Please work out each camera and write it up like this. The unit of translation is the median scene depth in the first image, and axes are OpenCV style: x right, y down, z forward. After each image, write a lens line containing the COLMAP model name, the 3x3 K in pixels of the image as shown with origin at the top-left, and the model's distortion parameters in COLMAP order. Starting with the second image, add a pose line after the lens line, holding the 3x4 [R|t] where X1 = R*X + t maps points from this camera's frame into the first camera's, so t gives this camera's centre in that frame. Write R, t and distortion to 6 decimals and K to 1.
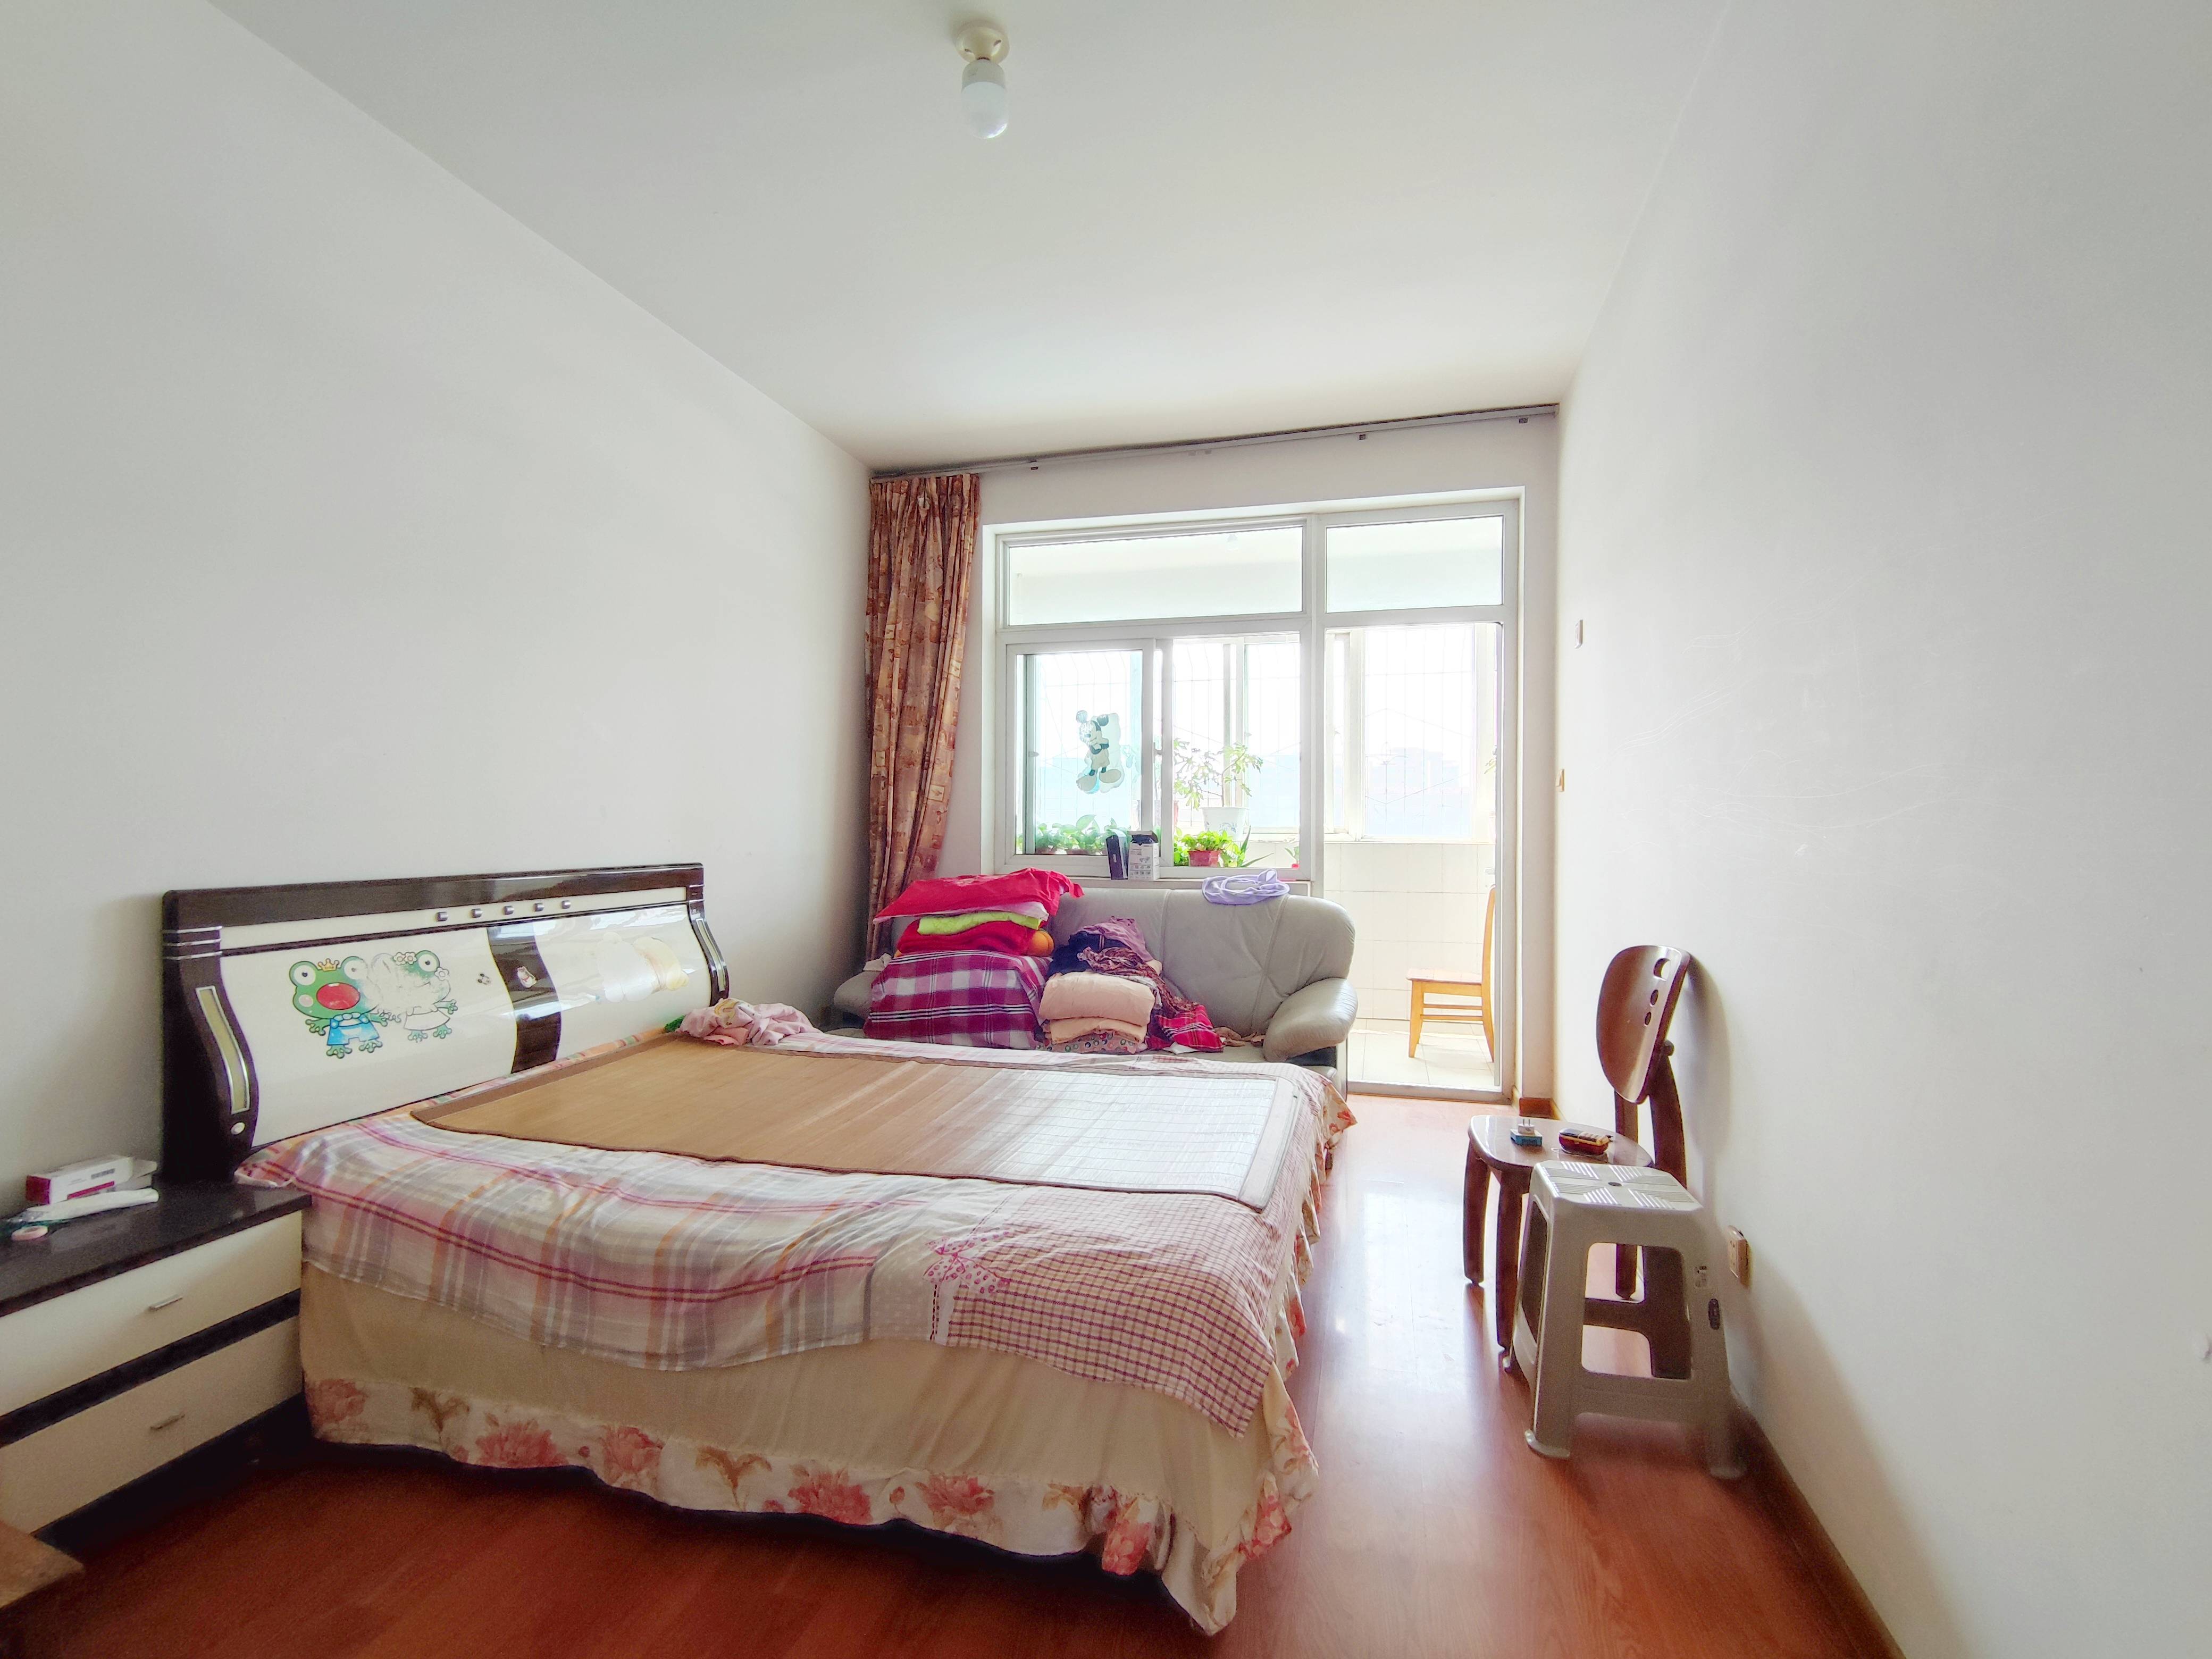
lens RADIAL K [[1036.6, 0, 1106.0], [0, 1036.6, 829.5], [0, 0, 1]] dist [-0.000892, -0.000119]
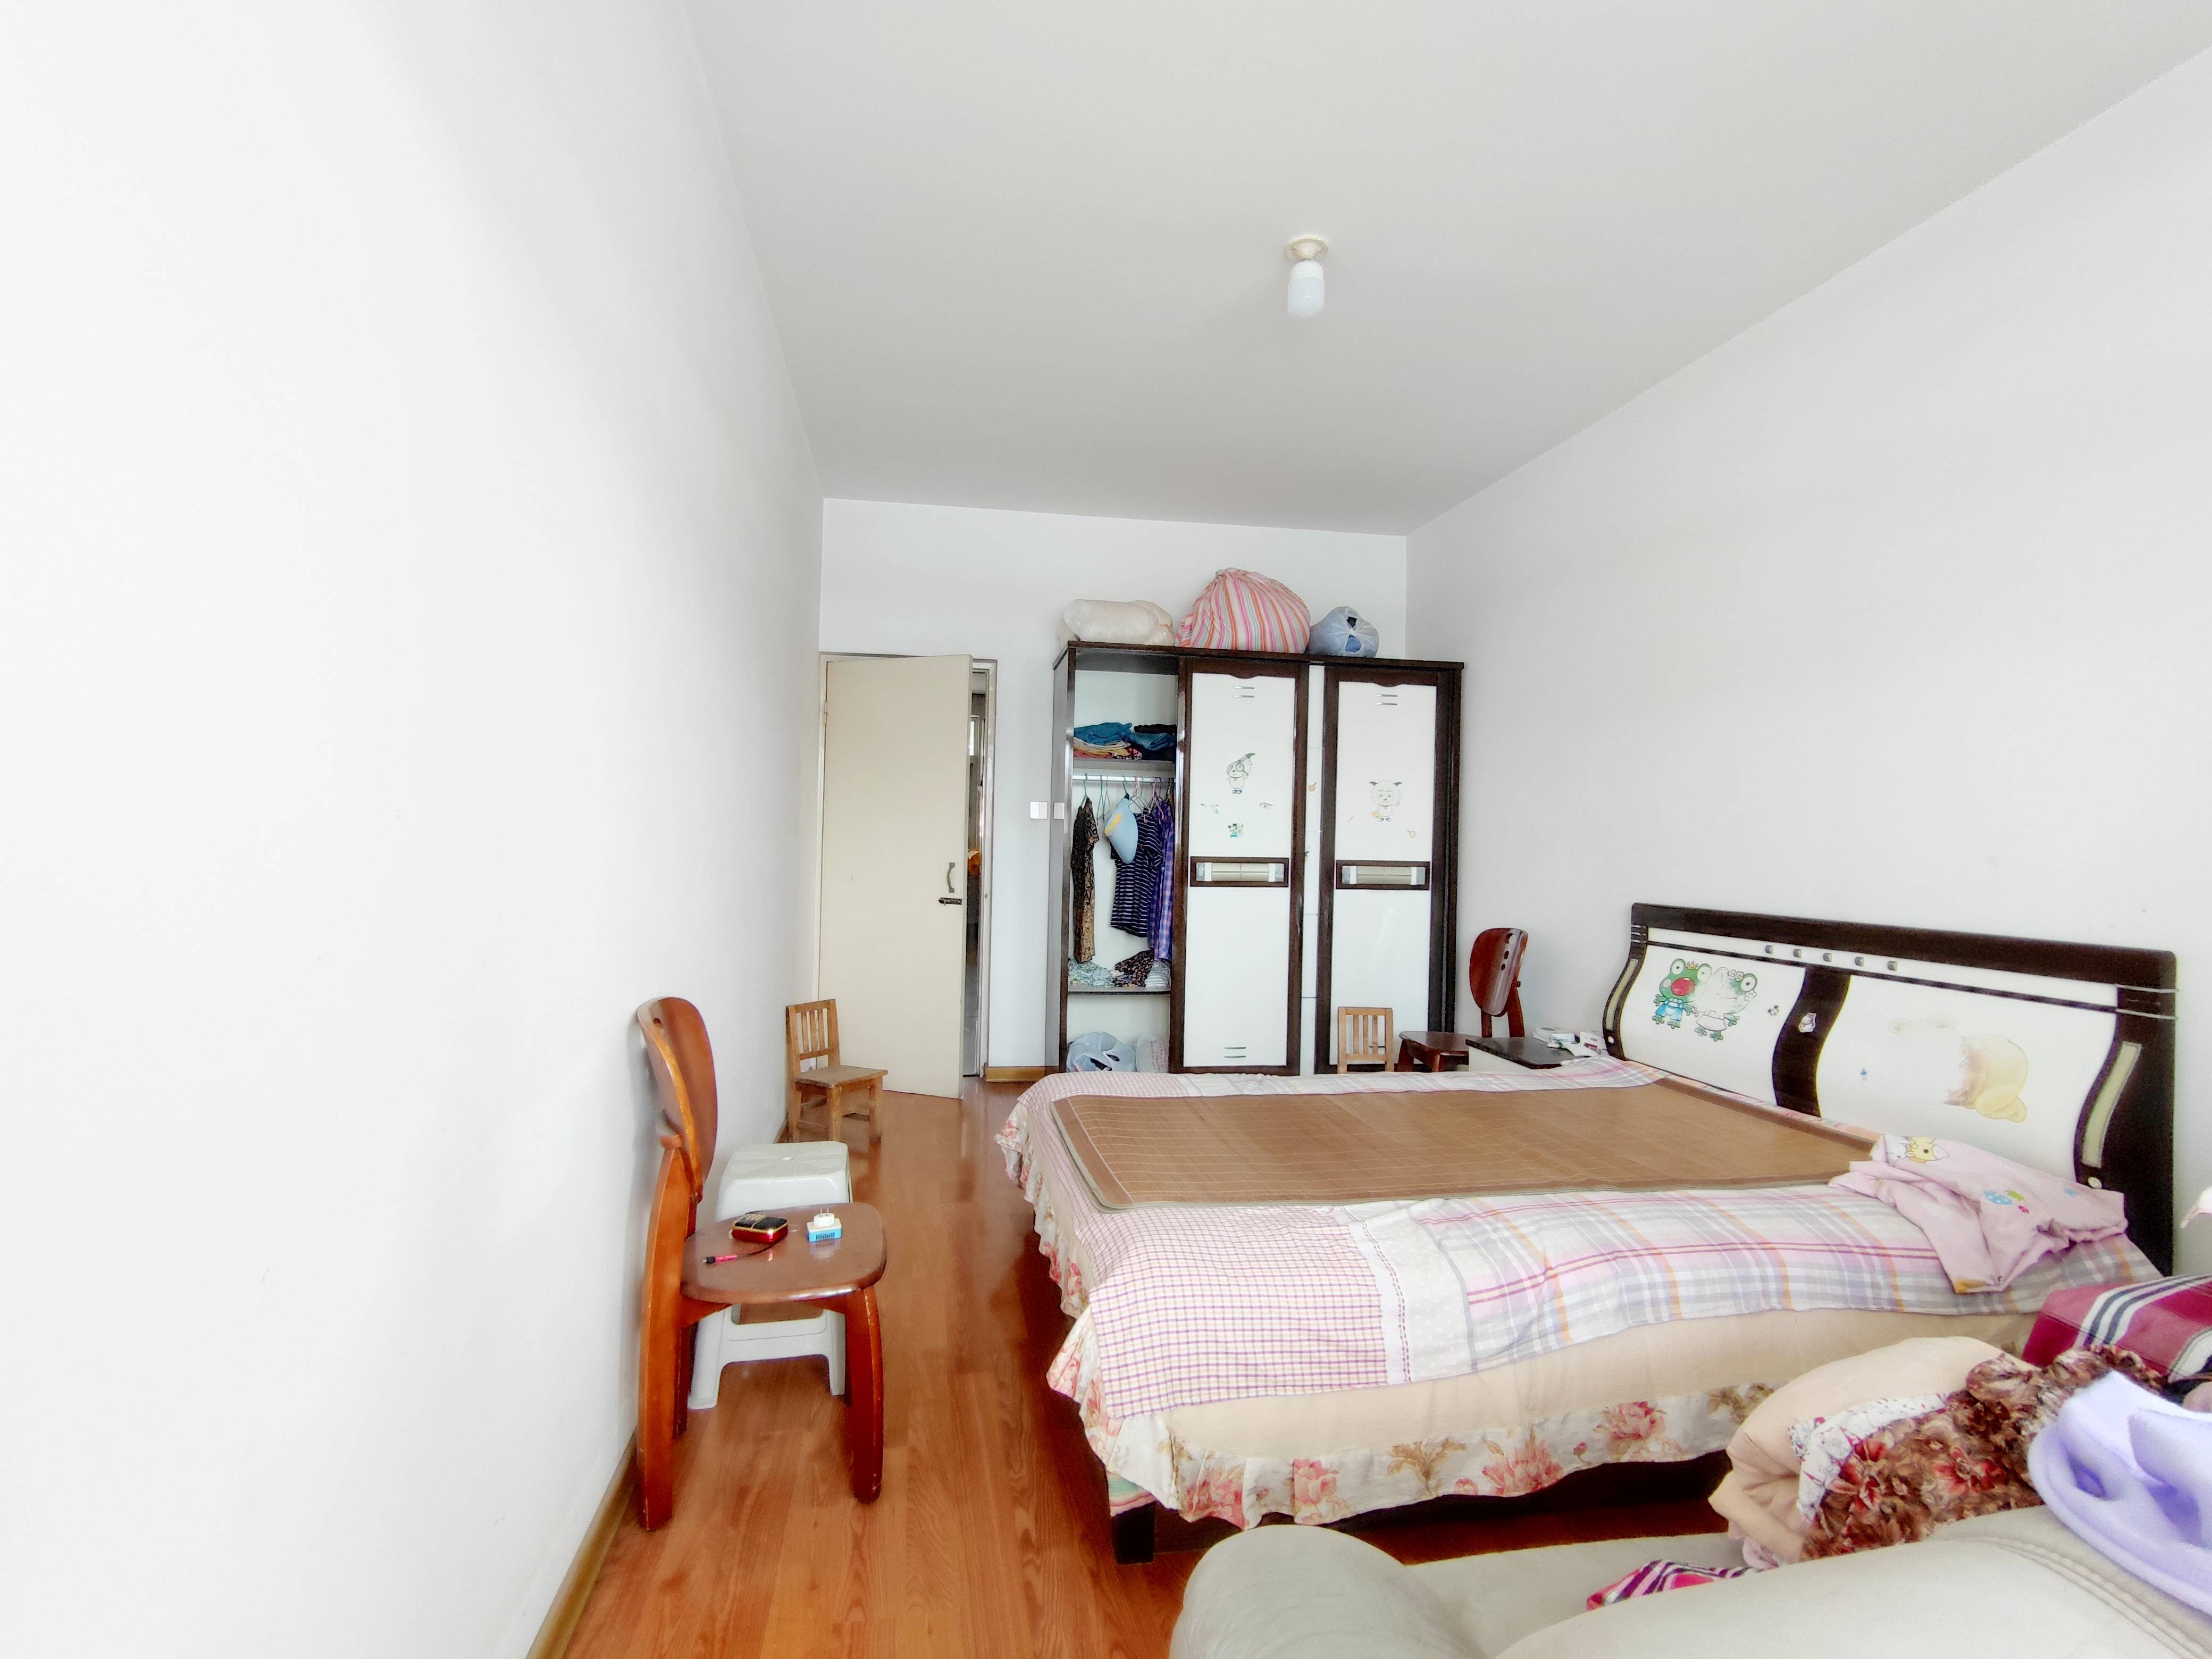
lens RADIAL K [[1036.6, 0, 1106.0], [0, 1036.6, 829.5], [0, 0, 1]] dist [-0.000892, -0.000119]
pose [[-0.905725, -0.023479, -0.423216, 0.505137], [-0.021765, 0.999724, -0.008884, -0.023350], [0.423307, 0.001165, -0.905985, 1.645095]]
